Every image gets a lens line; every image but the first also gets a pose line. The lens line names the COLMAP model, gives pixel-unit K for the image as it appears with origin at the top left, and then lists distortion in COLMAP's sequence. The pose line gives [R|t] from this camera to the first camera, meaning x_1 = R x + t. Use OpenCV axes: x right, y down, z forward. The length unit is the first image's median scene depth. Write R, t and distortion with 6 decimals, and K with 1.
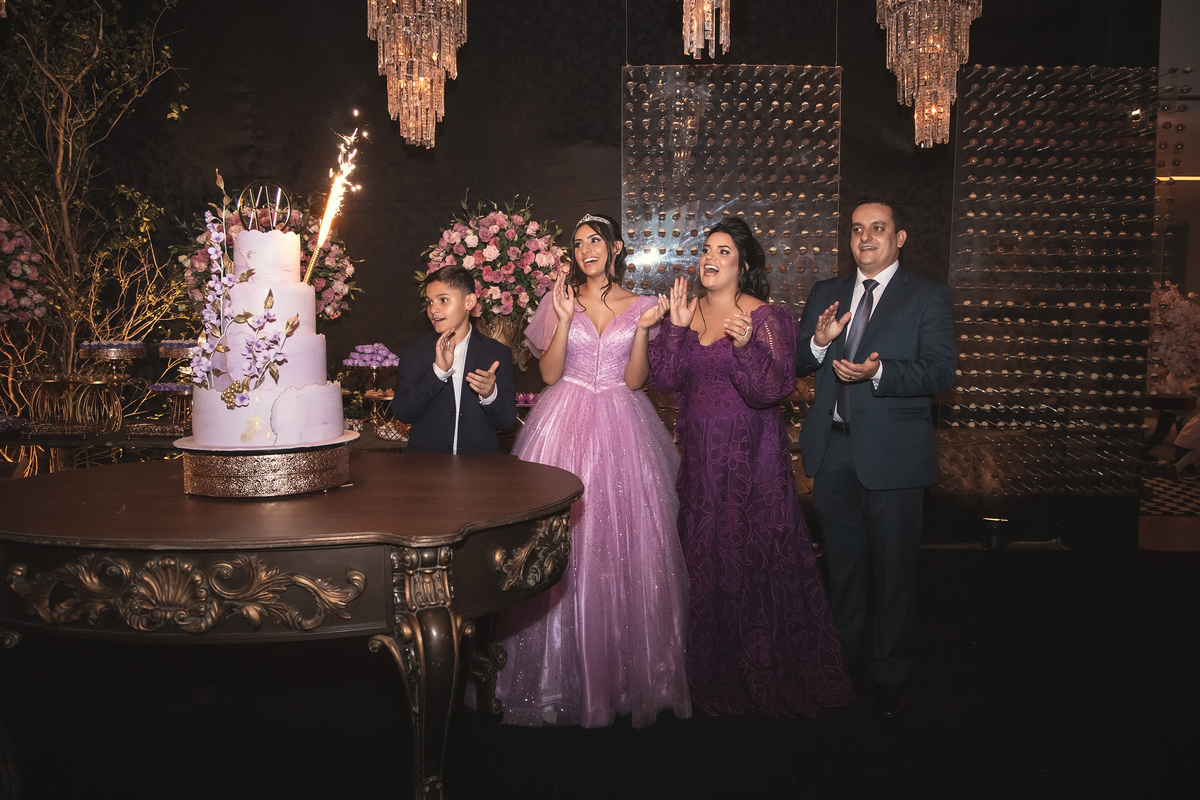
lens RADIAL K [[824.9, 0, 592.5], [0, 824.9, 409.5], [0, 0, 1]] dist [-0.070049, 0.044785]
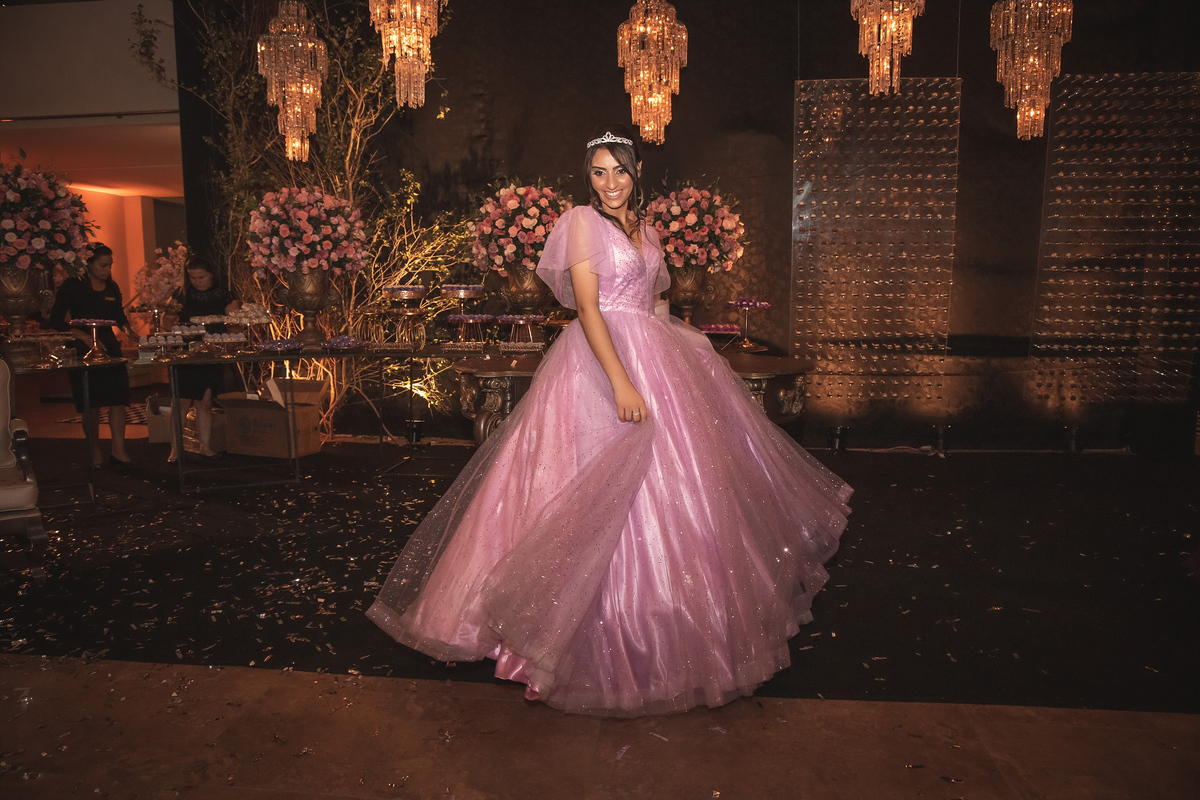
lens RADIAL K [[824.9, 0, 592.9], [0, 824.9, 400.2], [0, 0, 1]] dist [-0.070049, 0.044785]
pose [[0.996113, 0.008207, -0.087697, -0.169769], [-0.004980, 0.999305, 0.036943, 0.059904], [0.087939, -0.036363, 0.995462, -0.383608]]
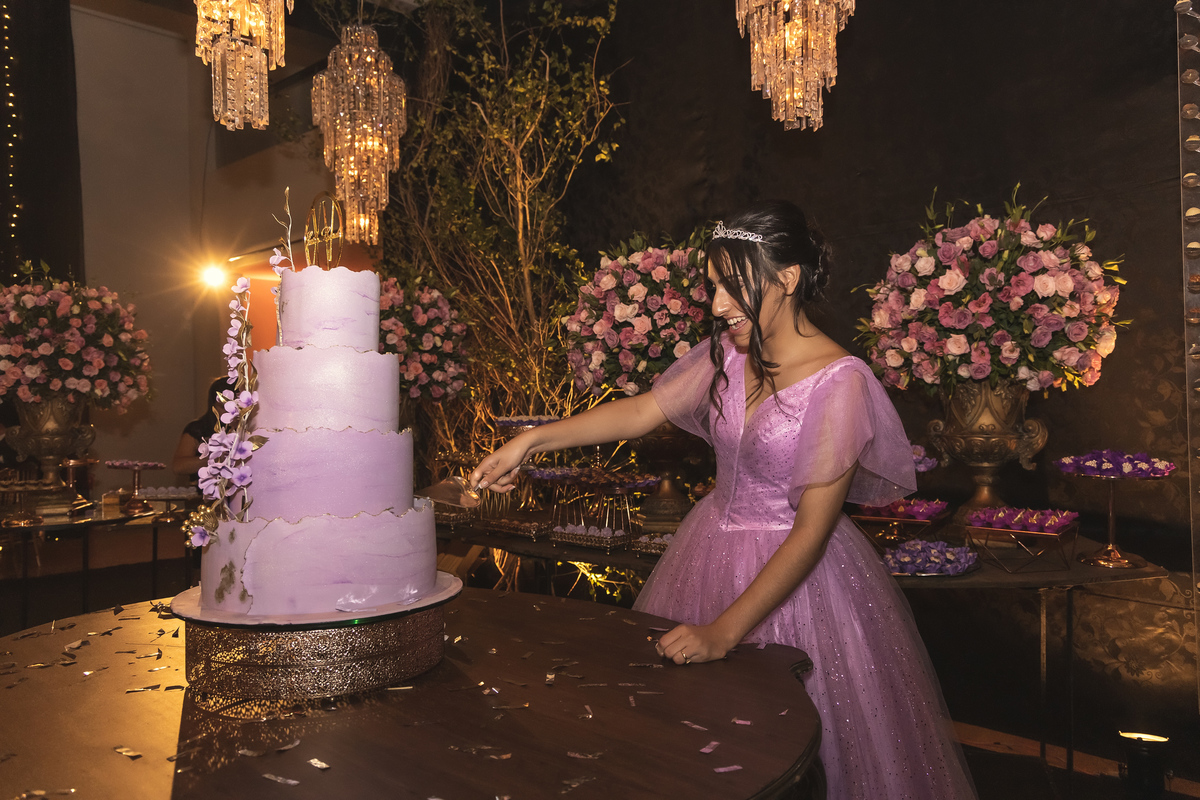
lens RADIAL K [[906.3, 0, 602.3], [0, 906.3, 396.4], [0, 0, 1]] dist [0.003668, -0.003063]
pose [[0.765512, -0.011867, -0.643313, 0.120564], [-0.046280, 0.996225, -0.073449, -0.041482], [0.641755, 0.085998, 0.762072, 0.320248]]
